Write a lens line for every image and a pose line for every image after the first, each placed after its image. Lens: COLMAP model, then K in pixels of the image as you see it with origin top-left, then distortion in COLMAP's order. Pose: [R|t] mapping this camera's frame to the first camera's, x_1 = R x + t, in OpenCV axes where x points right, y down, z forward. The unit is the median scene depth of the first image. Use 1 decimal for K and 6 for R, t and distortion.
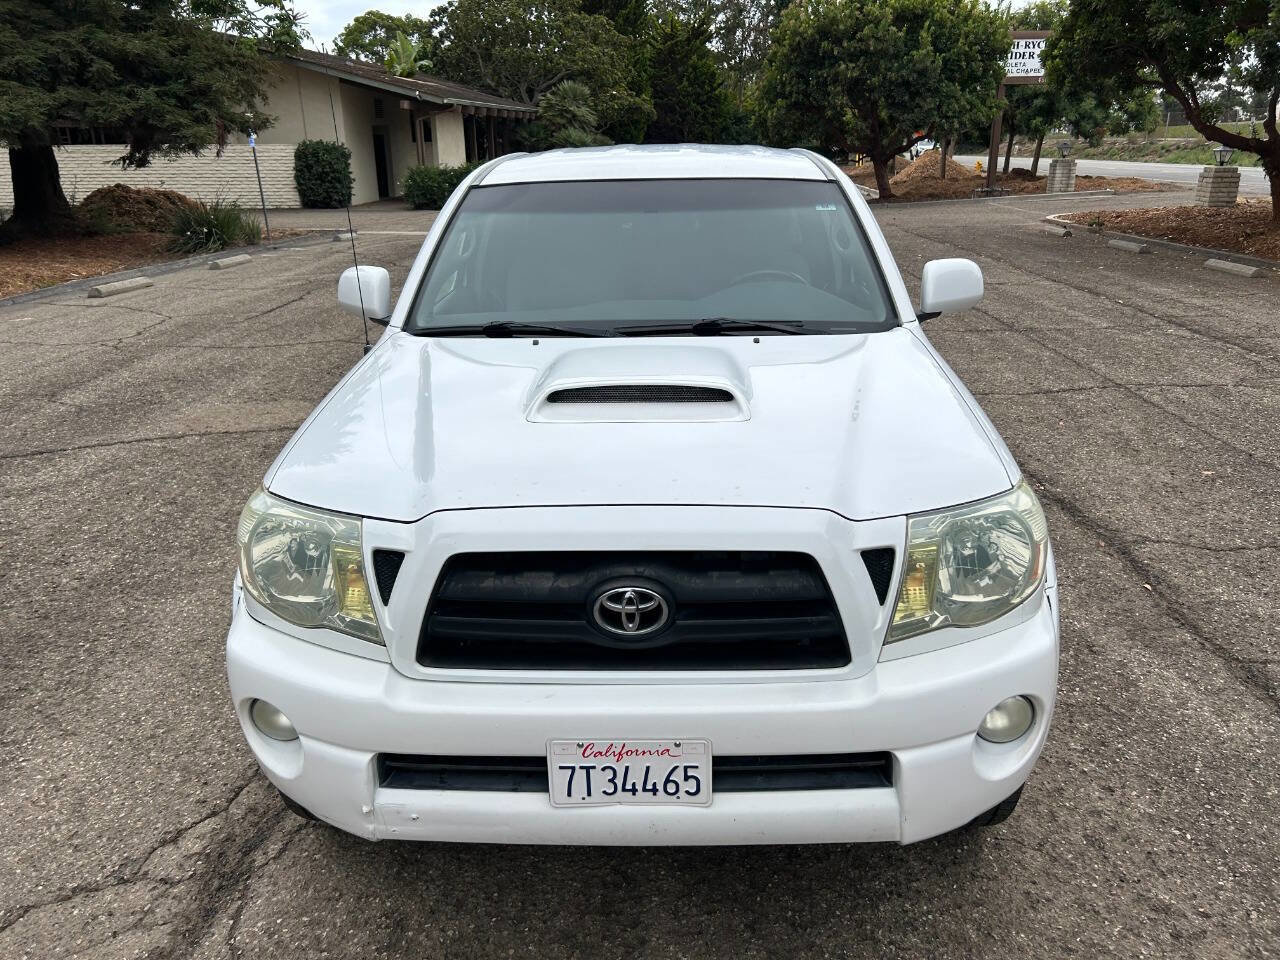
lens RADIAL K [[967.6, 0, 648.4], [0, 967.6, 475.9], [0, 0, 1]] dist [0.050808, -0.060478]
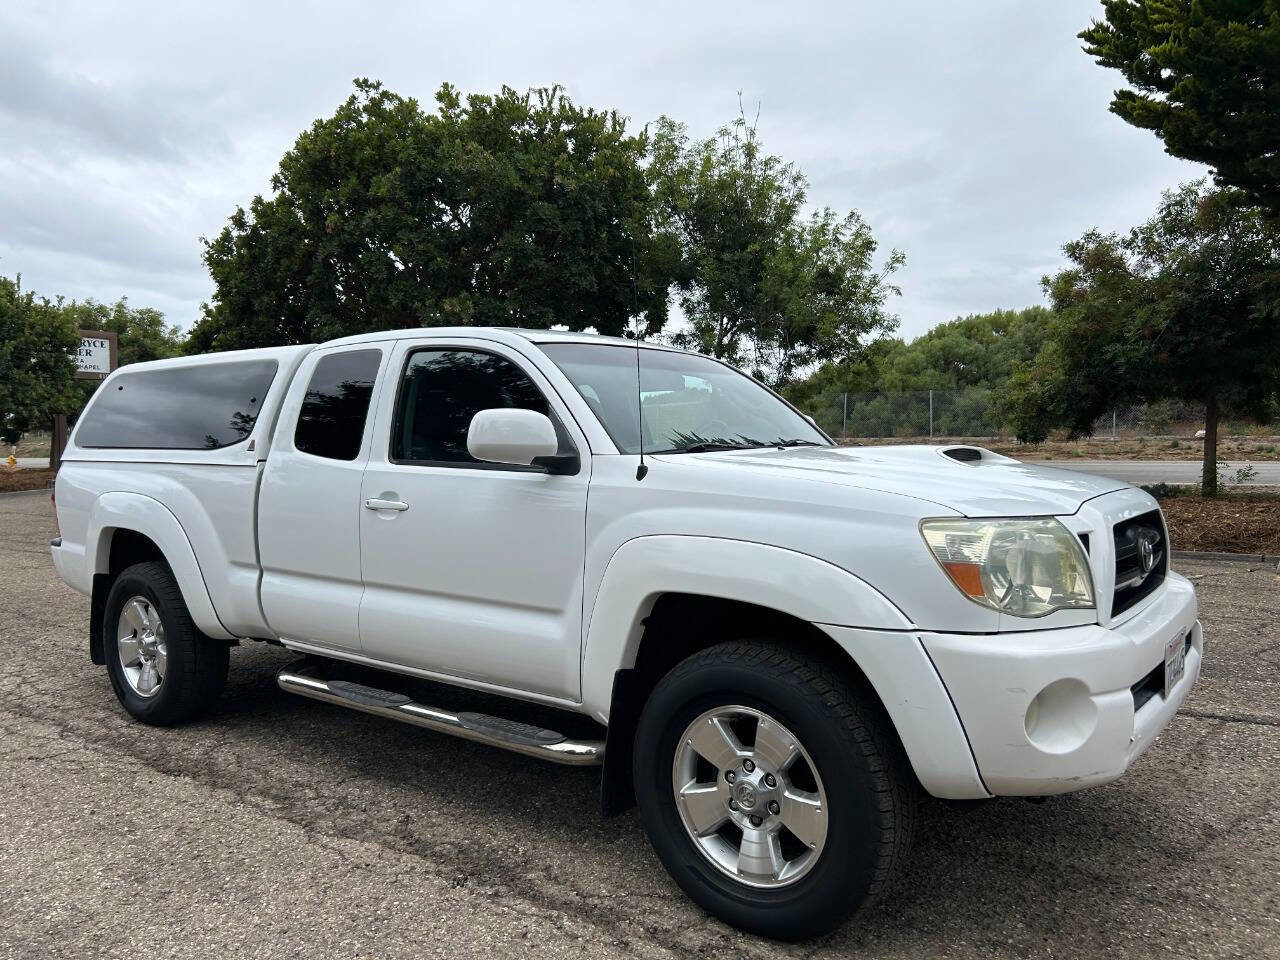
lens RADIAL K [[967.6, 0, 628.5], [0, 967.6, 483.4], [0, 0, 1]] dist [0.050808, -0.060478]
pose [[0.587309, -0.030720, 0.808779, -1.052790], [0.264235, 0.951803, -0.155726, 0.034167], [-0.765015, 0.305168, 0.567120, 0.431650]]
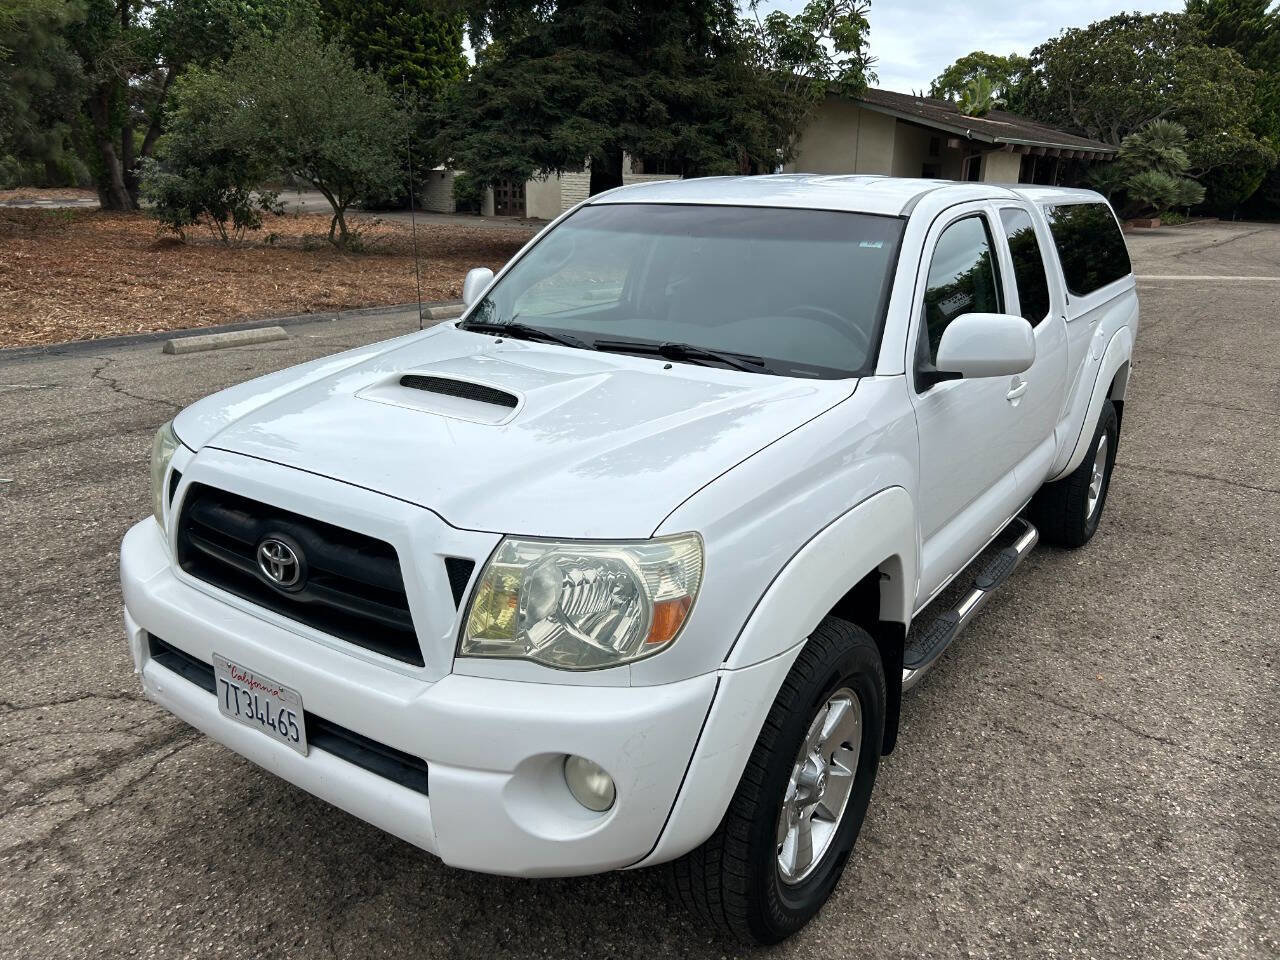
lens RADIAL K [[967.6, 0, 648.9], [0, 967.6, 470.5], [0, 0, 1]] dist [0.050808, -0.060478]
pose [[0.842283, 0.186600, -0.505706, 0.538847], [-0.207121, 0.978185, 0.015968, -0.042521], [0.497654, 0.091292, 0.862558, 0.138053]]
